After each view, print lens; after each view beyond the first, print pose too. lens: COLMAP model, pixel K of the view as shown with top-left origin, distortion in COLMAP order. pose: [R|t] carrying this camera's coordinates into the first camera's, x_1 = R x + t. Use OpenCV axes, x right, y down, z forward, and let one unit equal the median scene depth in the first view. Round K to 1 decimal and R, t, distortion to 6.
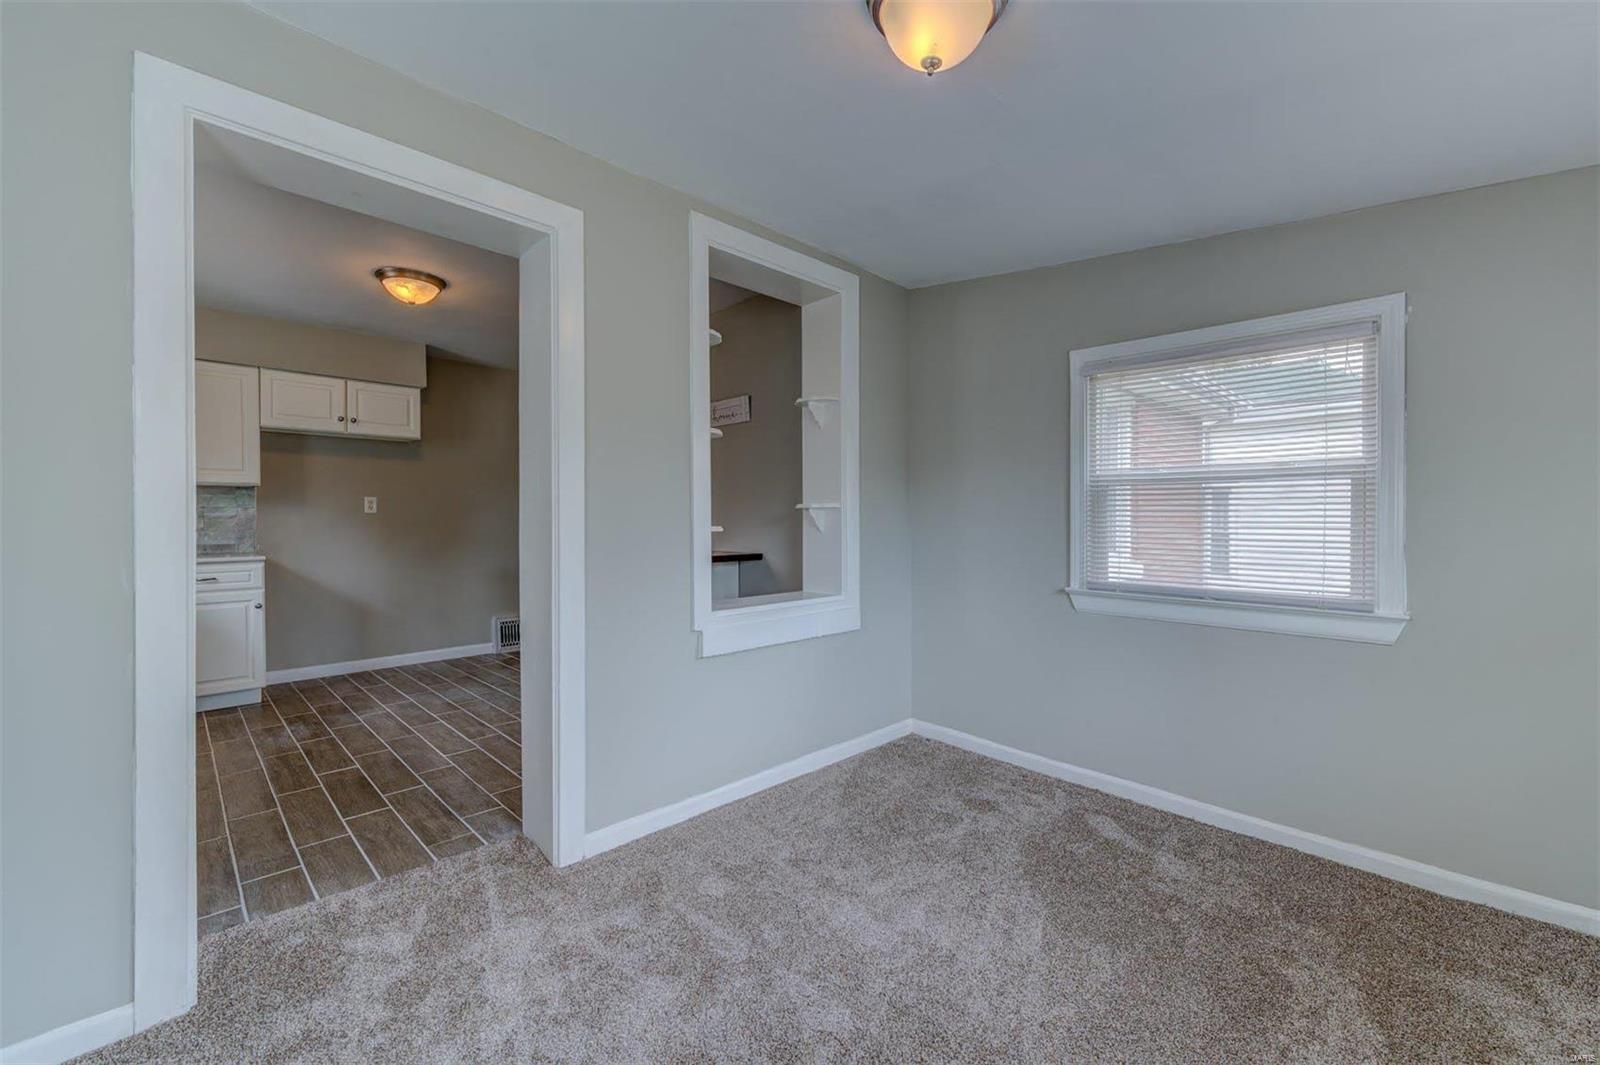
lens RADIAL K [[646.9, 0, 772.1], [0, 646.9, 520.4], [0, 0, 1]] dist [0.007922, -0.002391]
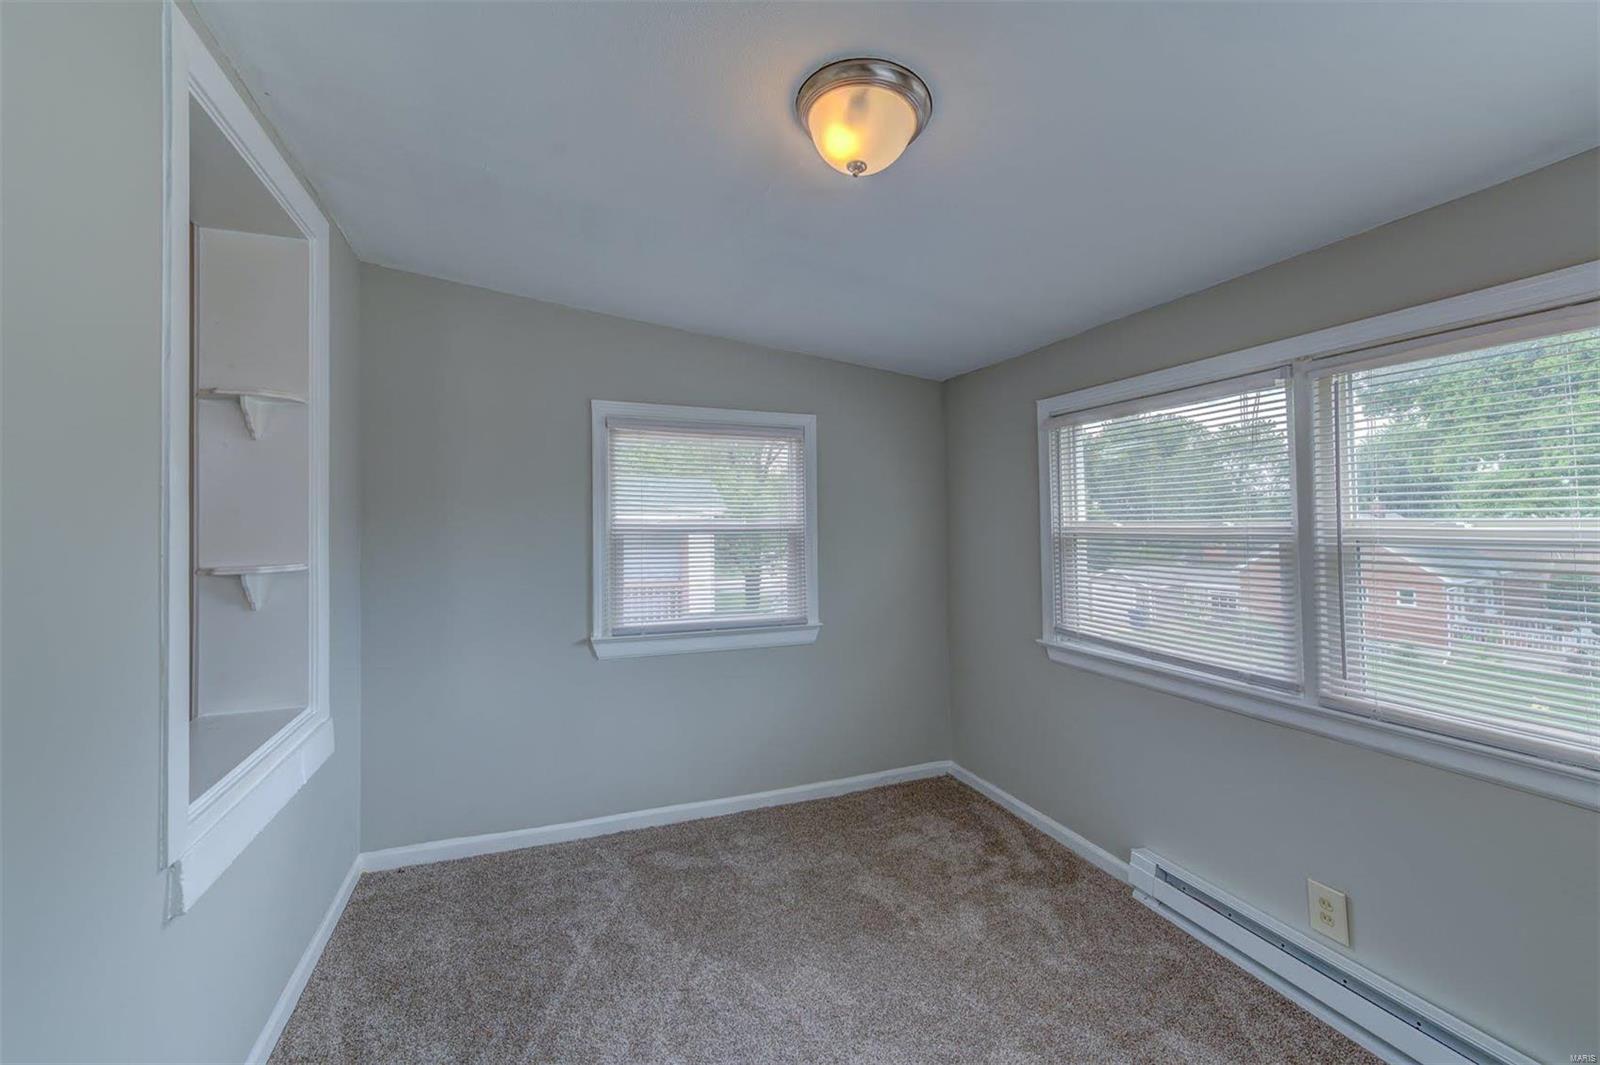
lens RADIAL K [[646.9, 0, 773.3], [0, 646.9, 511.5], [0, 0, 1]] dist [0.007922, -0.002391]
pose [[0.378307, 0.015296, 0.925554, -0.374929], [0.016646, 0.999589, -0.023323, -0.064281], [-0.925530, 0.024230, 0.377897, 0.390025]]
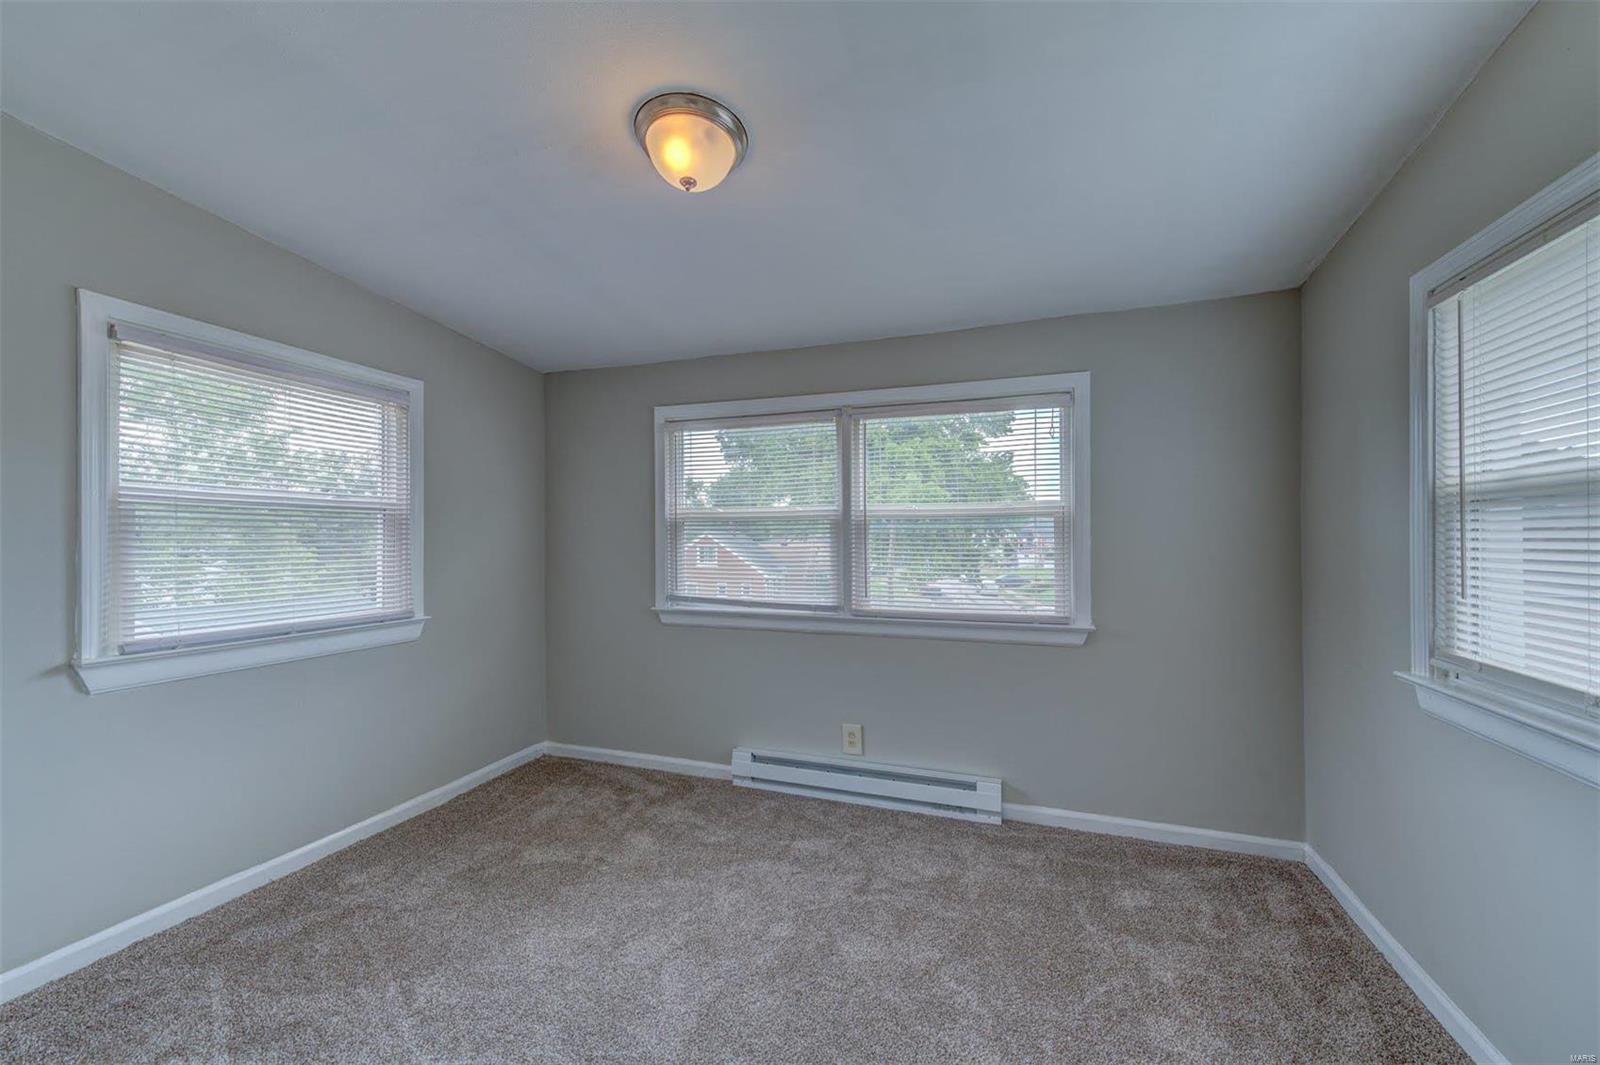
lens RADIAL K [[646.9, 0, 808.6], [0, 646.9, 534.9], [0, 0, 1]] dist [0.007922, -0.002391]
pose [[-0.488327, 0.009786, 0.872606, -0.472088], [0.013133, 0.999906, -0.003865, -0.007567], [-0.872562, 0.009572, -0.488409, 0.729453]]
